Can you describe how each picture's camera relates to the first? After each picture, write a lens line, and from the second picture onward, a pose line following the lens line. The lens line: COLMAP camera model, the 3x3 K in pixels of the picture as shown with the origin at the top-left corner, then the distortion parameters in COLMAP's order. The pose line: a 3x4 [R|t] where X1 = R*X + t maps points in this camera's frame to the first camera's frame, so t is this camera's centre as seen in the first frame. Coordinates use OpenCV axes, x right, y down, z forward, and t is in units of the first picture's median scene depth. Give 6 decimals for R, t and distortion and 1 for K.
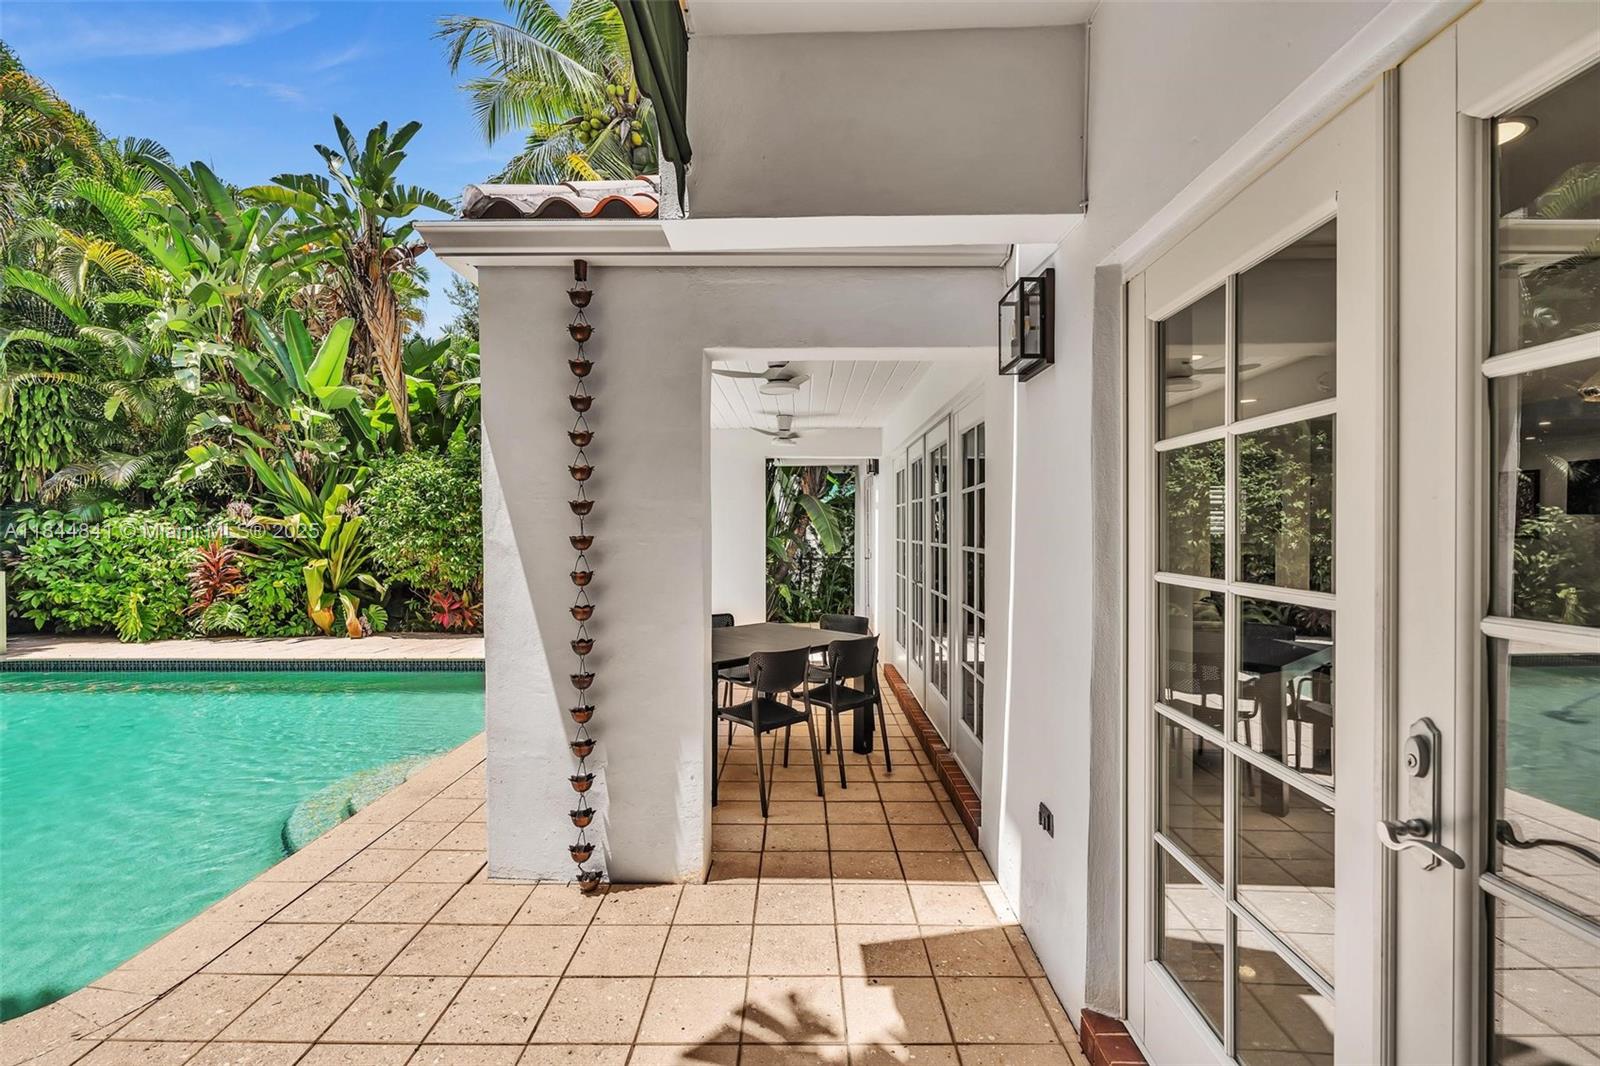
lens RADIAL K [[715.8, 0, 794.8], [0, 715.8, 531.3], [0, 0, 1]] dist [-0.013565, 0.004578]
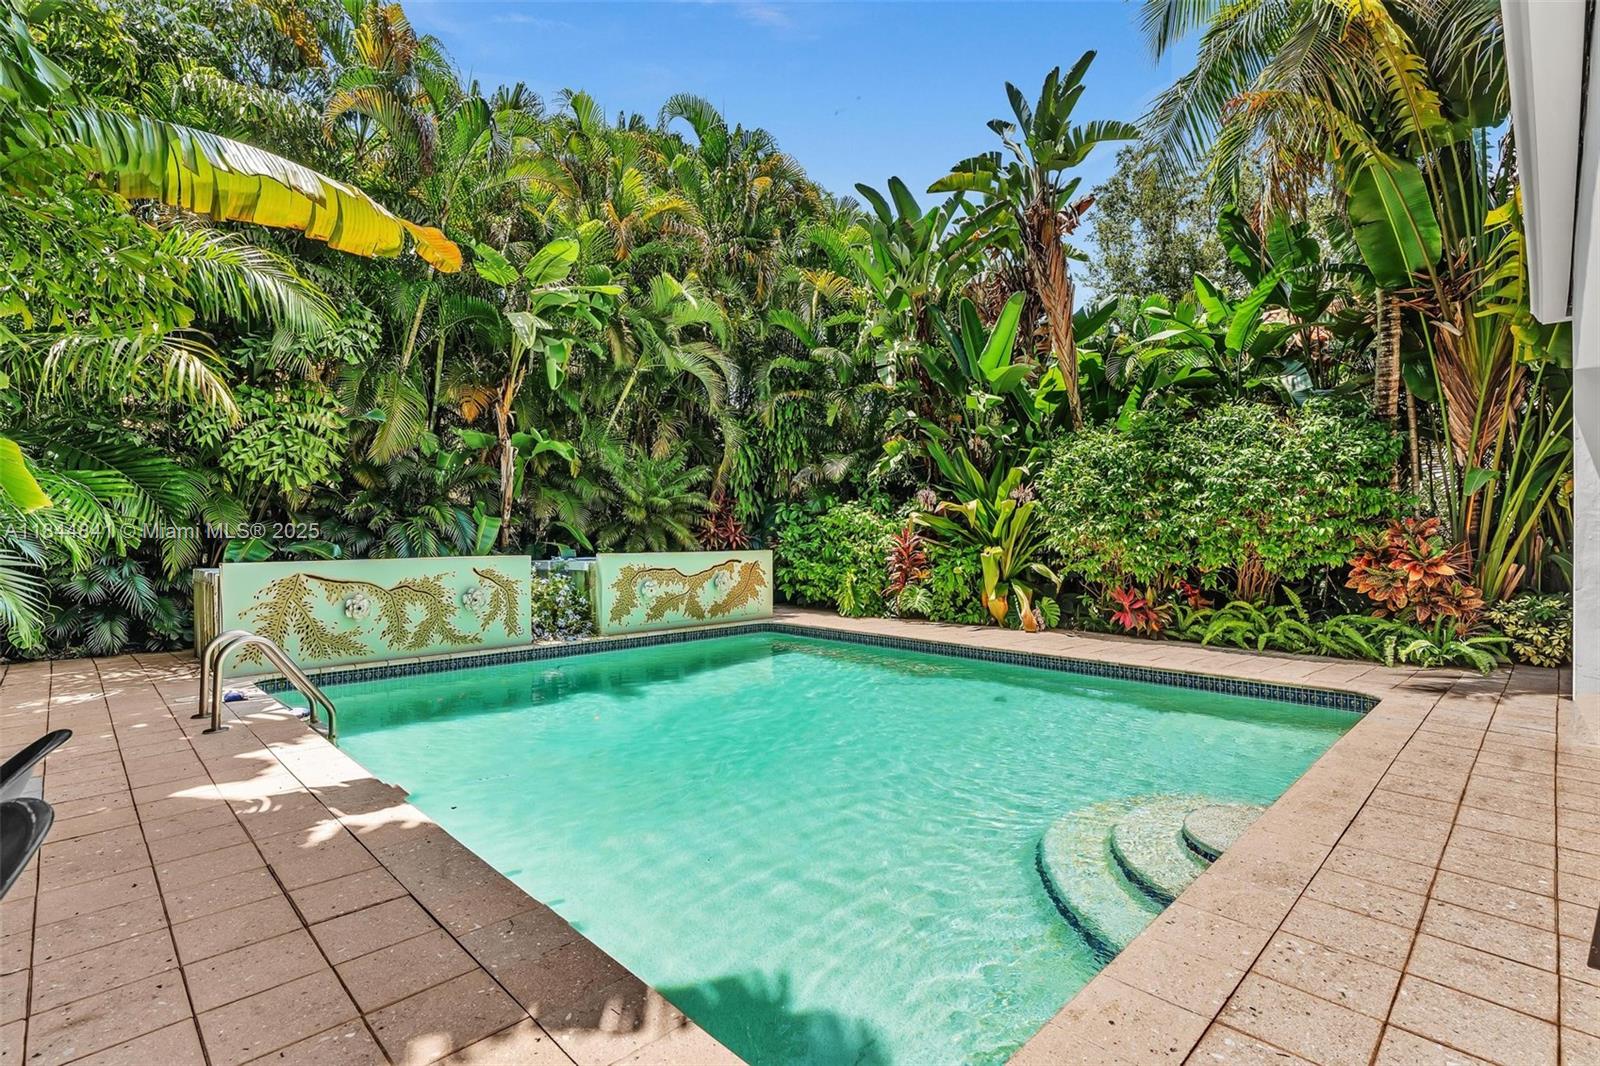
lens RADIAL K [[745.3, 0, 787.9], [0, 745.3, 522.6], [0, 0, 1]] dist [0.000097, -0.000301]
pose [[0.702969, -0.009985, -0.711150, -0.145024], [-0.003880, 0.999833, -0.017873, 0.026060], [0.711209, 0.015323, 0.702813, 0.091161]]
